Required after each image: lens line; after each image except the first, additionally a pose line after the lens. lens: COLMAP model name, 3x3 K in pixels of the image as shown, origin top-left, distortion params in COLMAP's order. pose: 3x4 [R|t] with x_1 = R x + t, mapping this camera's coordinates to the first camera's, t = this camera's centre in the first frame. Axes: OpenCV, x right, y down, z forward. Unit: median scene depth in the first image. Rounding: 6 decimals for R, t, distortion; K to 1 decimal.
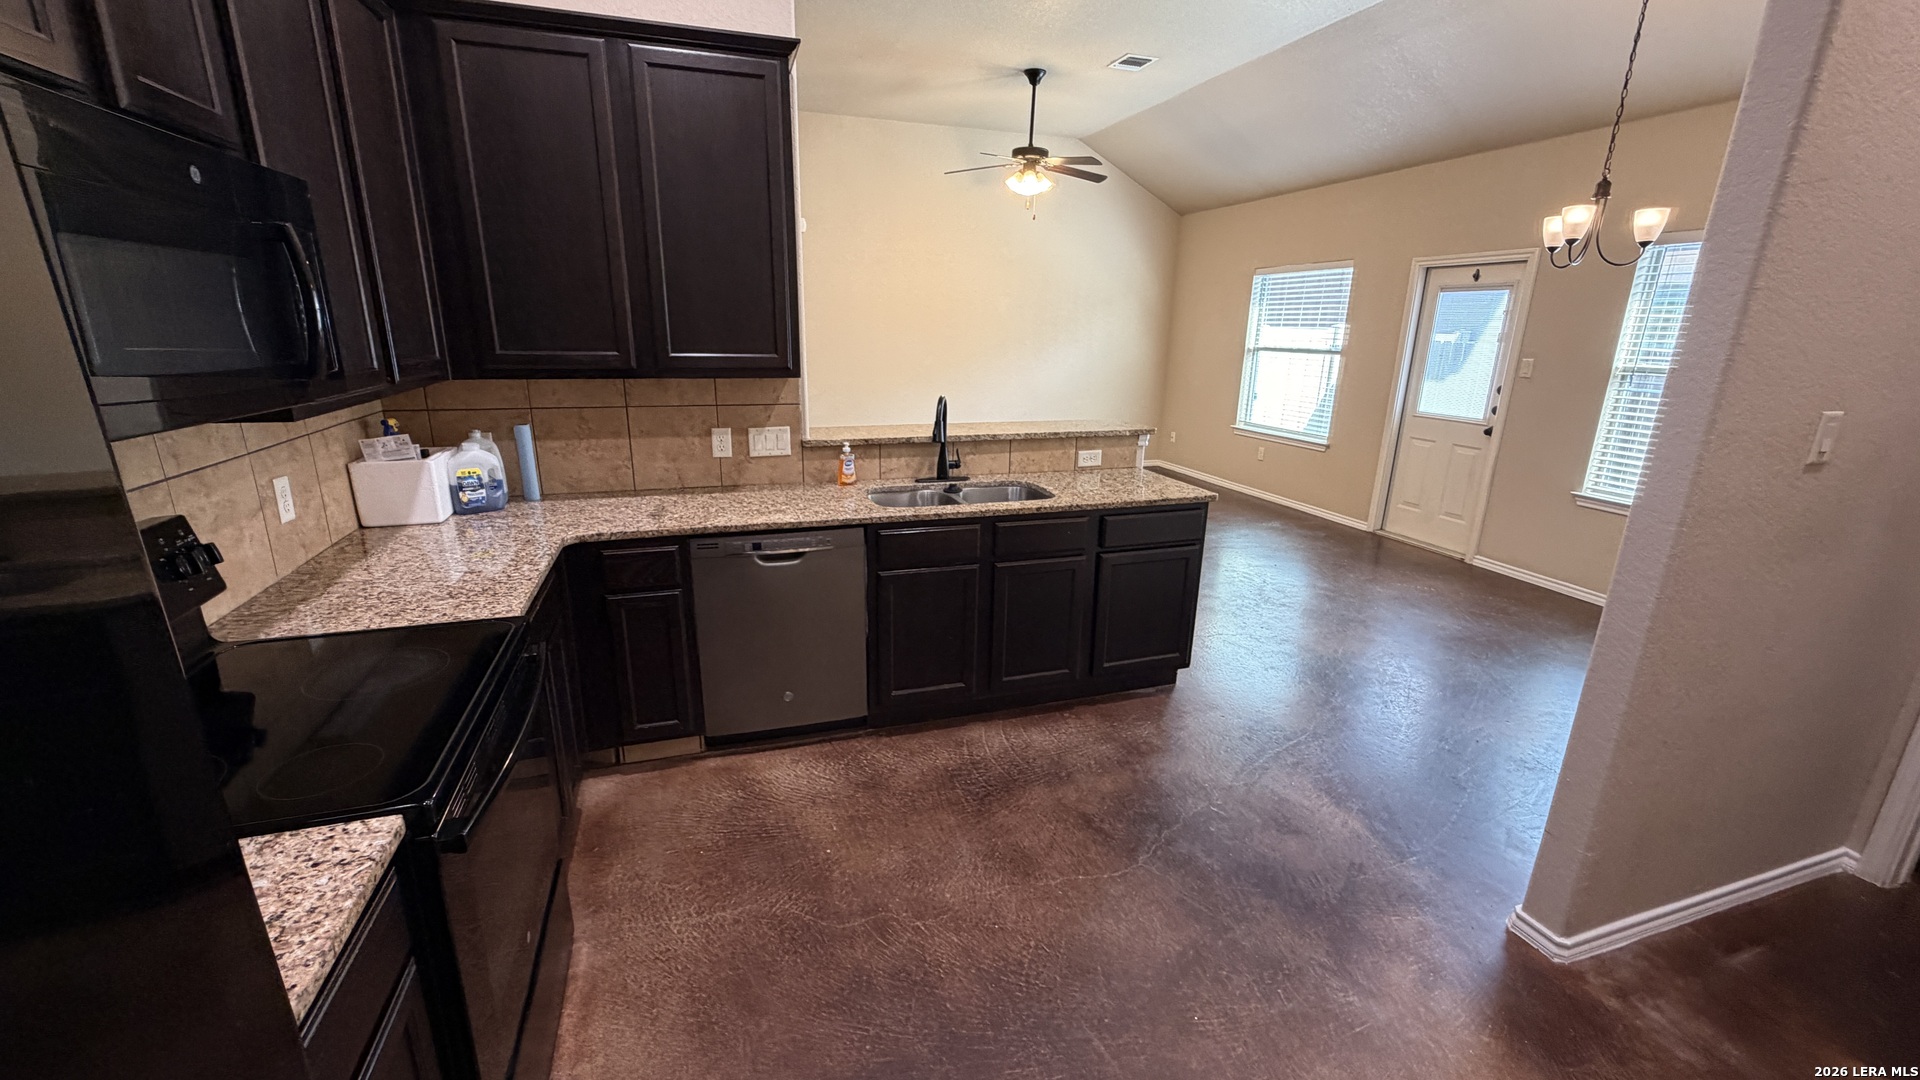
lens RADIAL K [[766.3, 0, 955.0], [0, 766.3, 540.8], [0, 0, 1]] dist [0.001330, 0.000167]
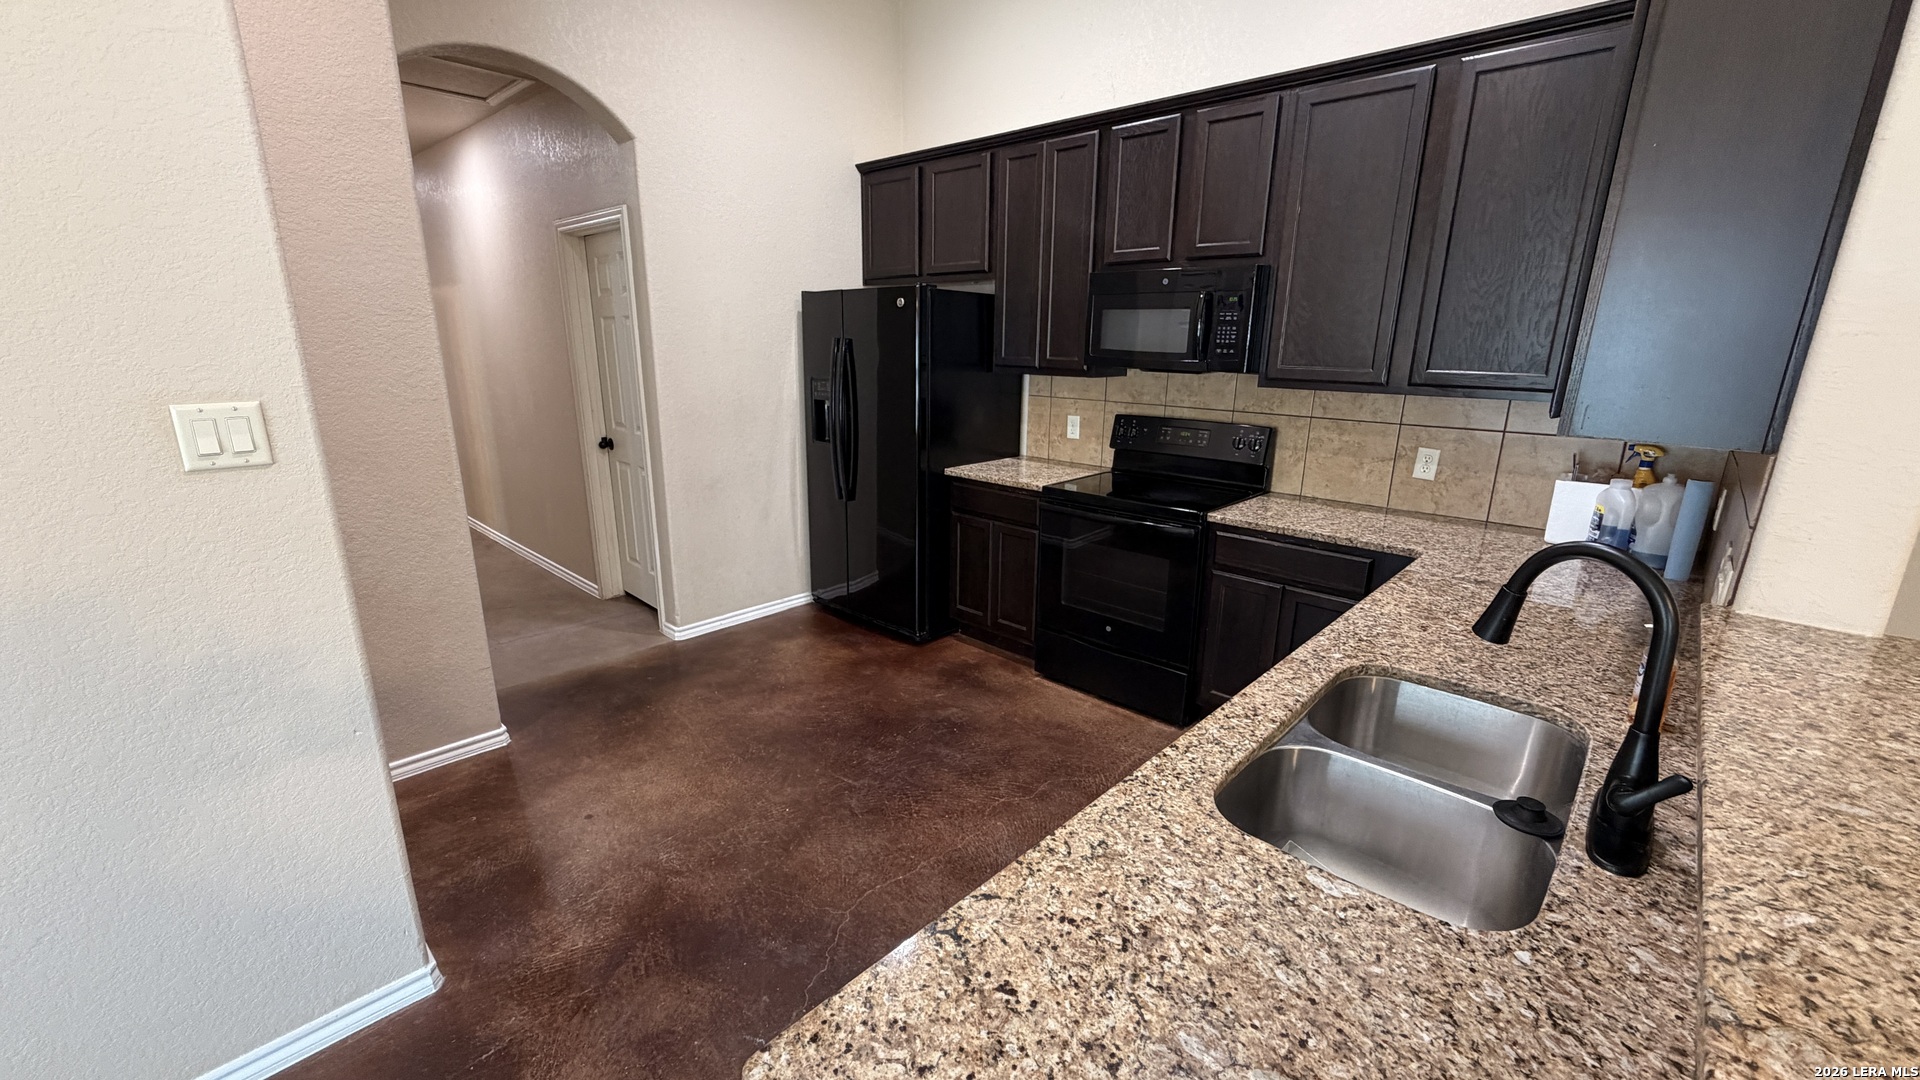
lens RADIAL K [[766.3, 0, 955.0], [0, 766.3, 540.8], [0, 0, 1]] dist [0.001330, 0.000167]
pose [[-0.876783, 0.097745, -0.470847, 0.272696], [-0.158383, 0.865798, 0.474667, -0.217314], [0.454055, 0.490754, -0.743636, 0.801360]]
